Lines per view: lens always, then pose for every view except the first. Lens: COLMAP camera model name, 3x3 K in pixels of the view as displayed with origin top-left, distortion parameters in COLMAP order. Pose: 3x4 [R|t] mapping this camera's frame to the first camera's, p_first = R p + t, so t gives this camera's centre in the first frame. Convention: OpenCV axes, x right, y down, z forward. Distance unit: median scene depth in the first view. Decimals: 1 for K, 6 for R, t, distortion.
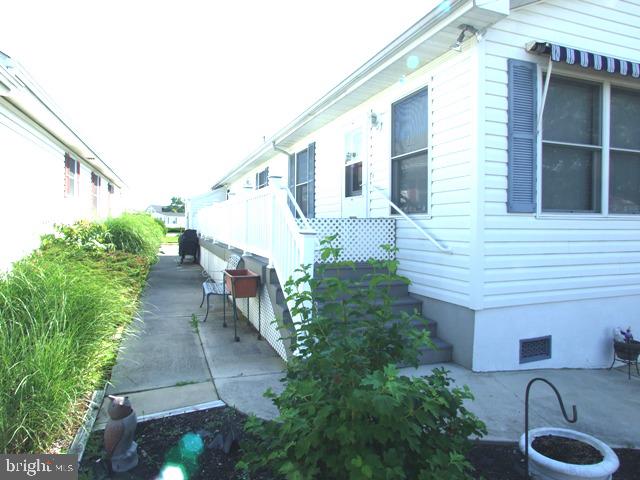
lens RADIAL K [[416.4, 0, 320.2], [0, 416.4, 227.6], [0, 0, 1]] dist [-0.088782, 0.053228]
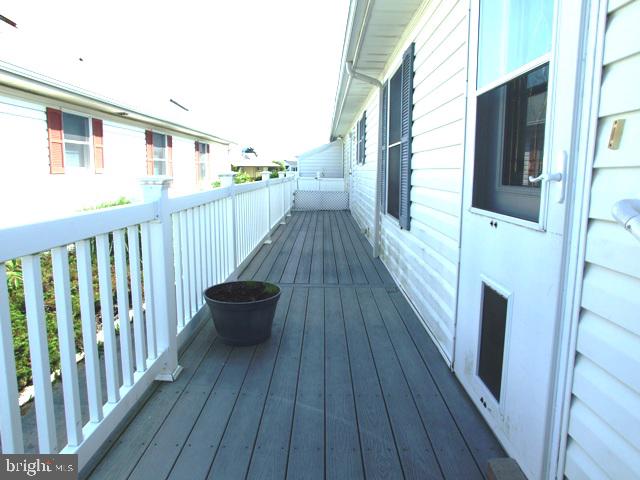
lens RADIAL K [[416.4, 0, 320.2], [0, 416.4, 227.6], [0, 0, 1]] dist [-0.088782, 0.053228]
pose [[0.933961, 0.041087, -0.355005, 0.048687], [0.003913, 0.992134, 0.125121, -0.073110], [0.357353, -0.118247, 0.926454, 0.539245]]
